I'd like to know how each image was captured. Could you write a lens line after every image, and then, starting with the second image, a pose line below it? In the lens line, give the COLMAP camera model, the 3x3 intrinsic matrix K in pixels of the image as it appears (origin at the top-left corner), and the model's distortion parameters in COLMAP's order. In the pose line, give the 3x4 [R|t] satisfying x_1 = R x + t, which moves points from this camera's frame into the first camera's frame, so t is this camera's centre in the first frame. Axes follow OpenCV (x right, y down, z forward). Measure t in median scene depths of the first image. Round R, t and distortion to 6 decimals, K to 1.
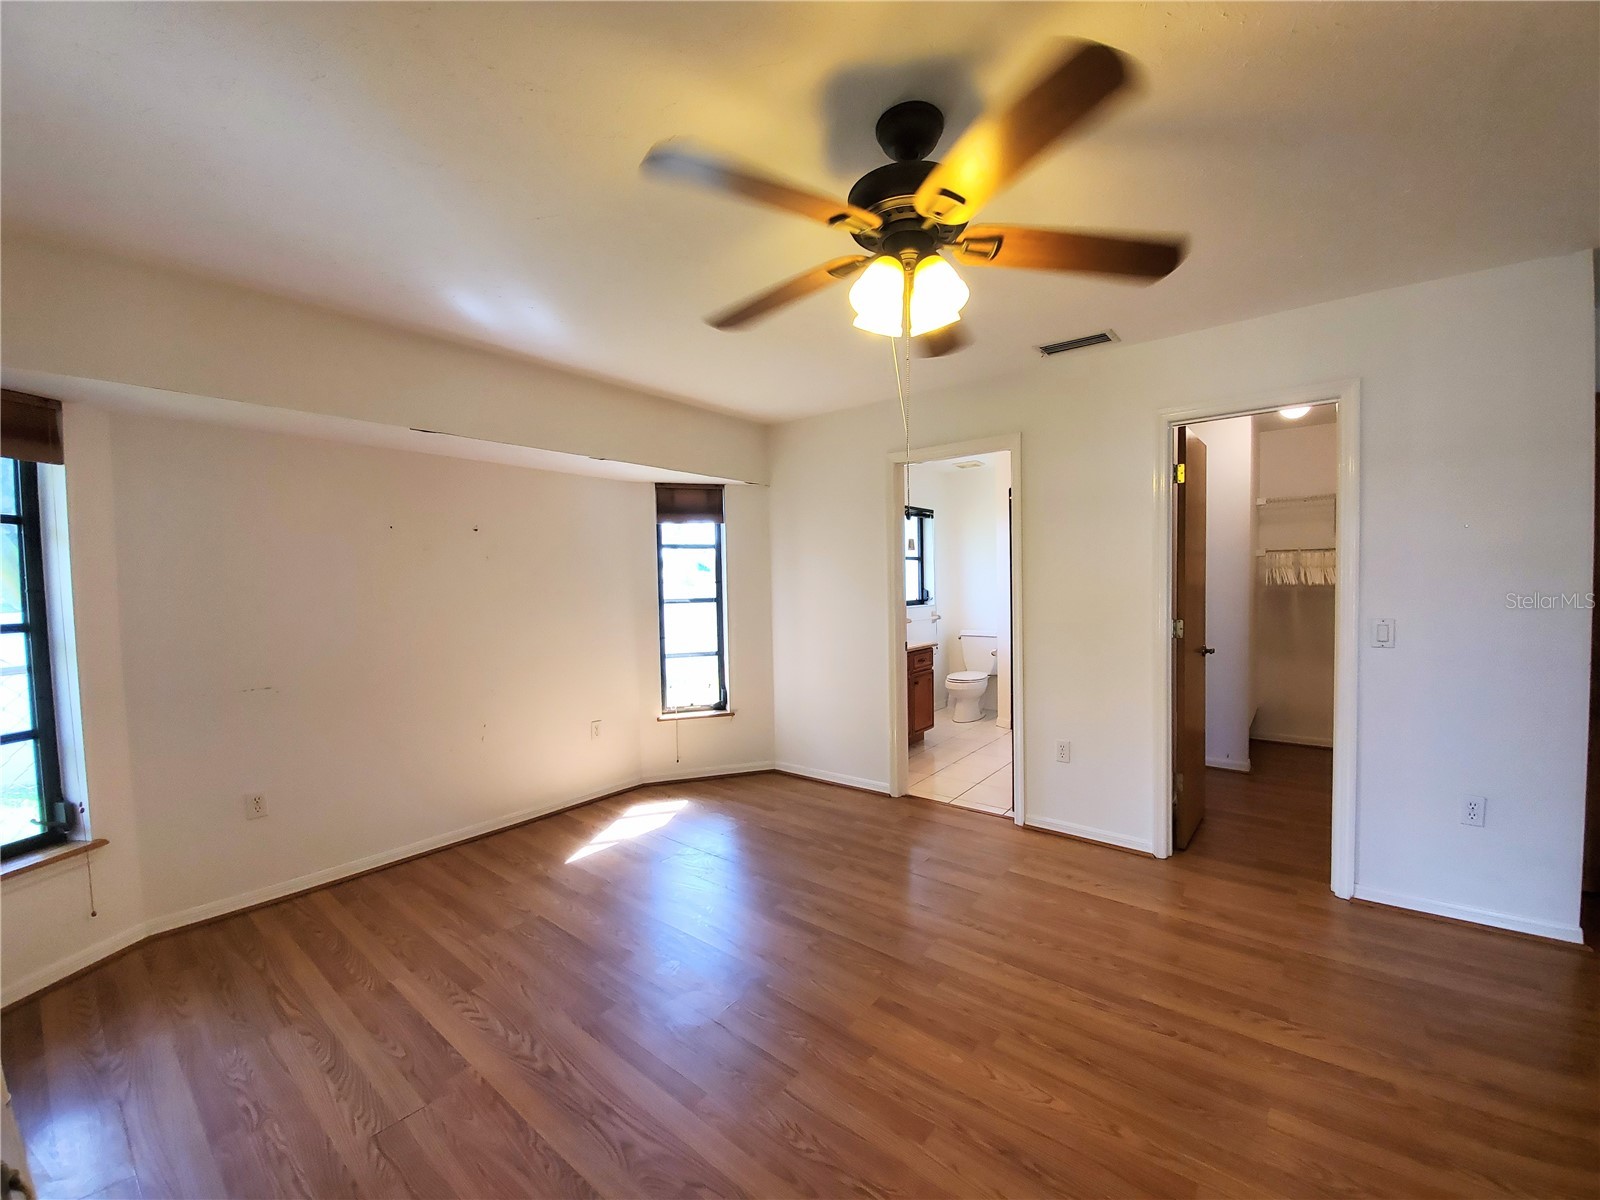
lens RADIAL K [[635.5, 0, 797.4], [0, 635.5, 606.0], [0, 0, 1]] dist [-0.002024, -0.000037]
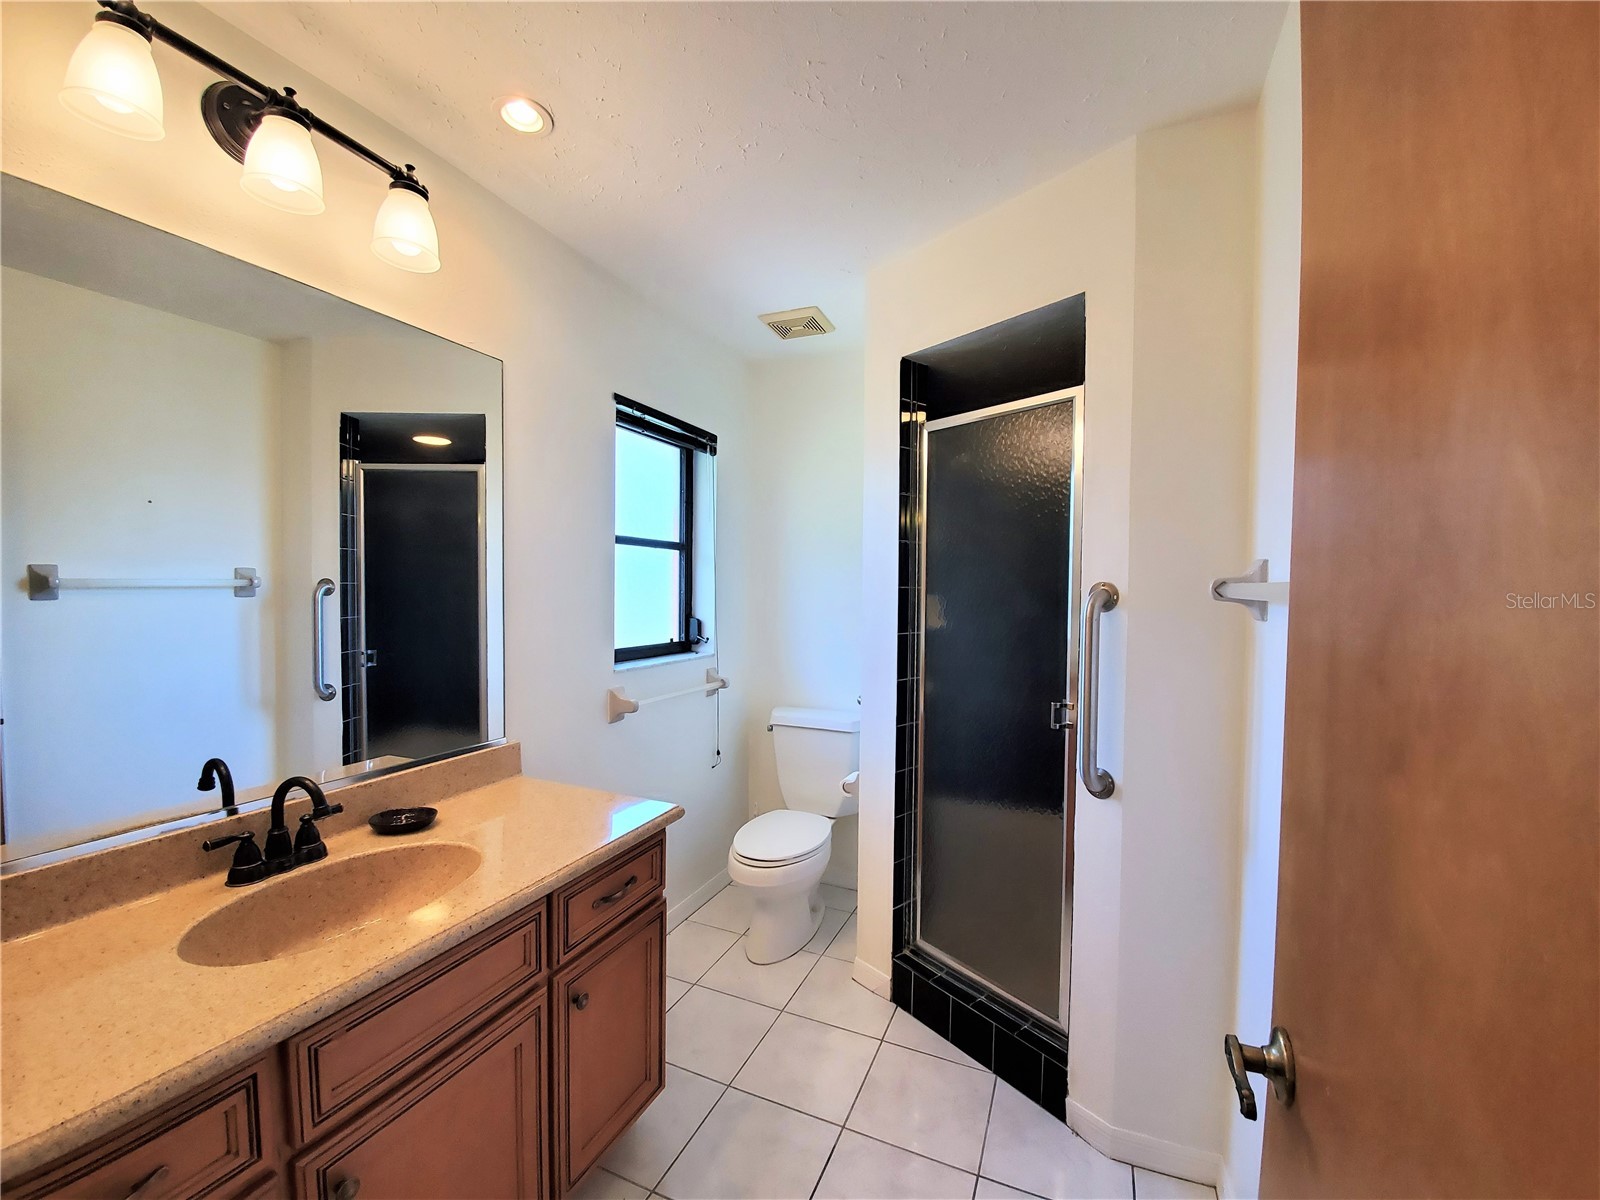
lens RADIAL K [[635.5, 0, 811.0], [0, 635.5, 600.7], [0, 0, 1]] dist [-0.002024, -0.000037]
pose [[0.964767, 0.017670, 0.262513, 0.165679], [-0.017838, 0.999839, -0.001744, -0.038684], [-0.262501, -0.003000, 0.964927, 0.567118]]
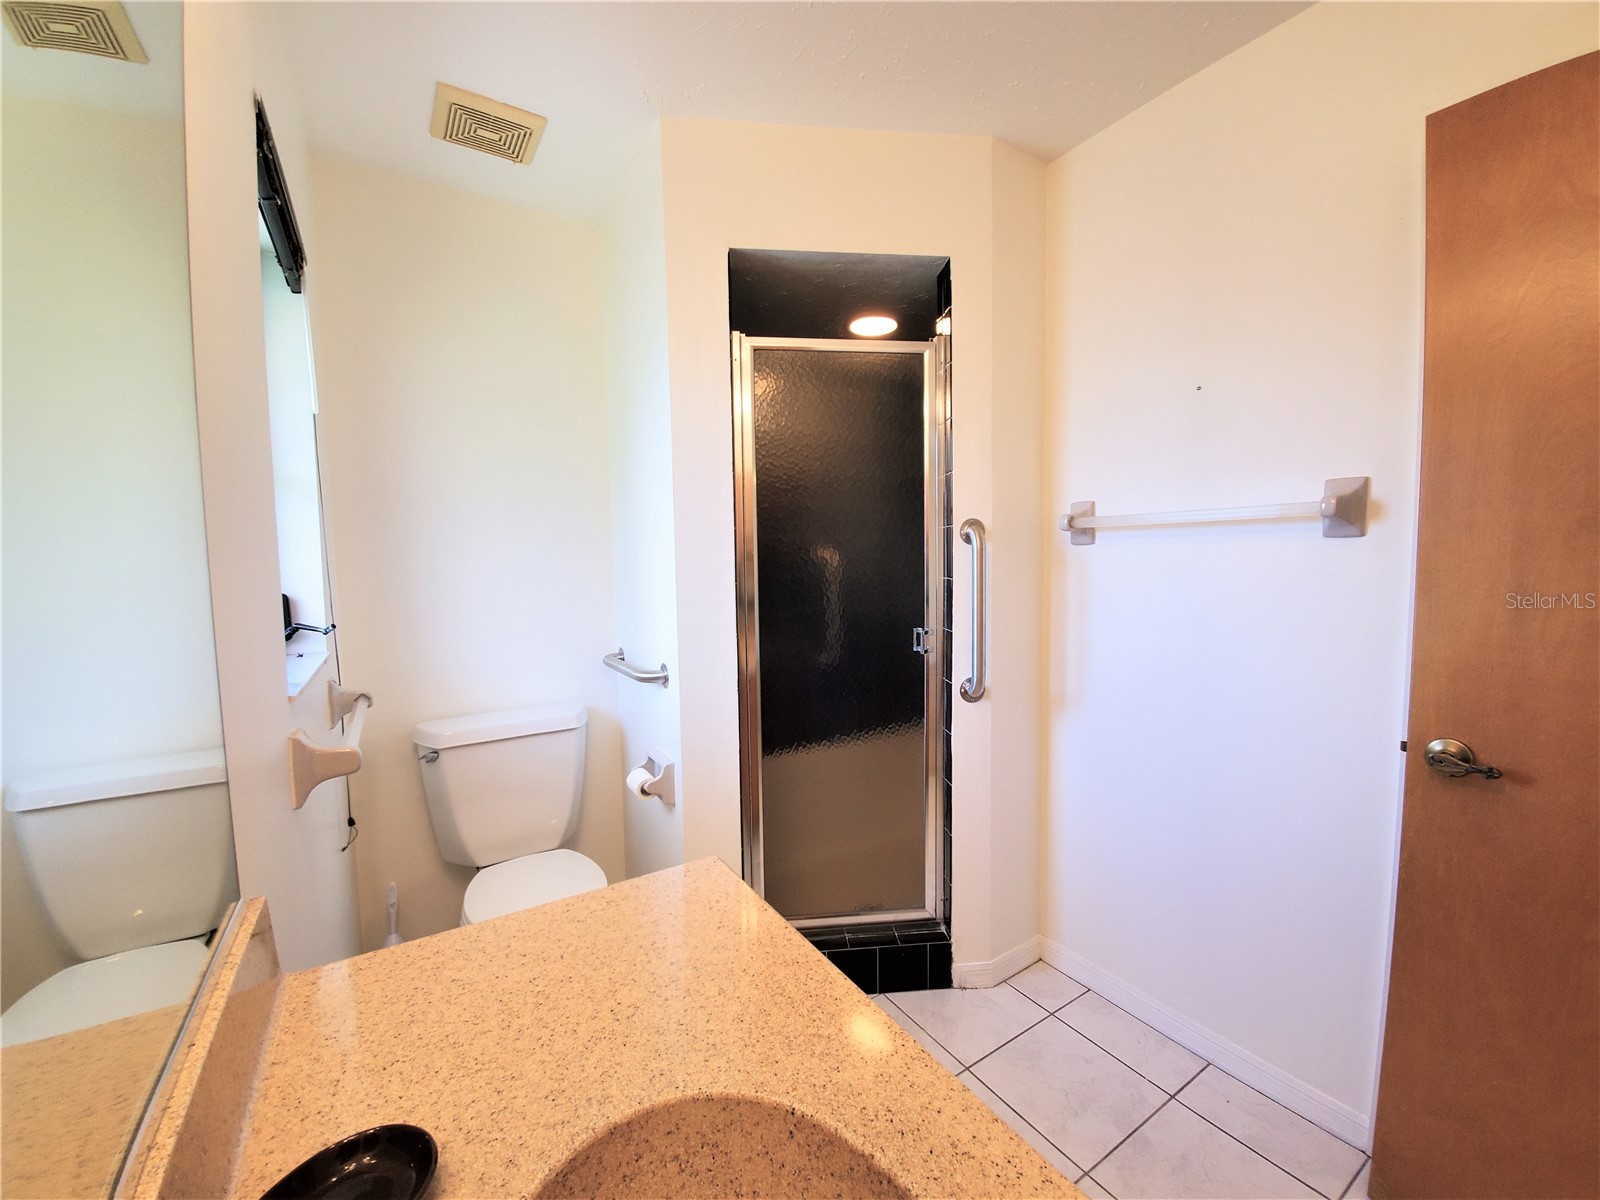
lens RADIAL K [[635.5, 0, 800.1], [0, 635.5, 604.9], [0, 0, 1]] dist [-0.002024, -0.000037]
pose [[0.315568, -0.054517, 0.947336, 0.045510], [0.033486, 0.998366, 0.046299, -0.026146], [-0.948312, 0.017112, 0.316878, 0.749397]]
